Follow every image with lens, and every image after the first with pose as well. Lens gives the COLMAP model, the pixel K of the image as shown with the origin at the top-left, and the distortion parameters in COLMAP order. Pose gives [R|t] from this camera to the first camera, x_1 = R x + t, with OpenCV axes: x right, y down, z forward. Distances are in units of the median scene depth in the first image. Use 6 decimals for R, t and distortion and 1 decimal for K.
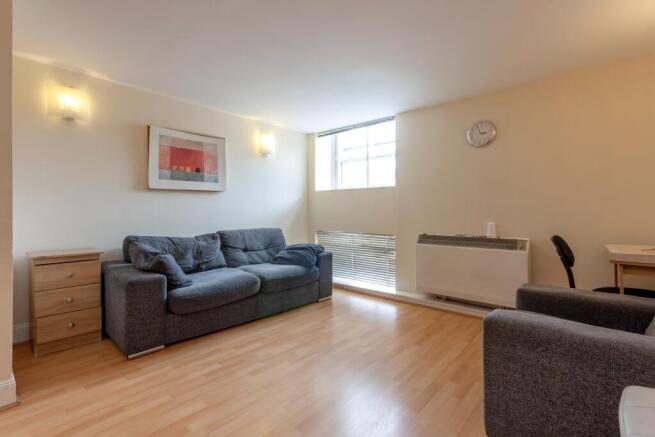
lens RADIAL K [[305.8, 0, 327.6], [0, 305.8, 213.1], [0, 0, 1]] dist [0.002461, 0.000125]
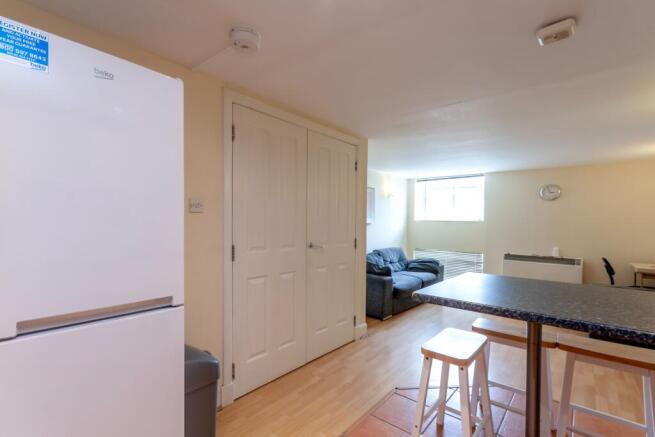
lens RADIAL K [[305.8, 0, 327.0], [0, 305.8, 223.6], [0, 0, 1]] dist [0.002461, 0.000125]
pose [[0.999897, 0.012386, 0.007191, -0.654740], [-0.012421, 0.999911, 0.004832, -0.085130], [-0.007131, -0.004920, 0.999962, -0.579467]]
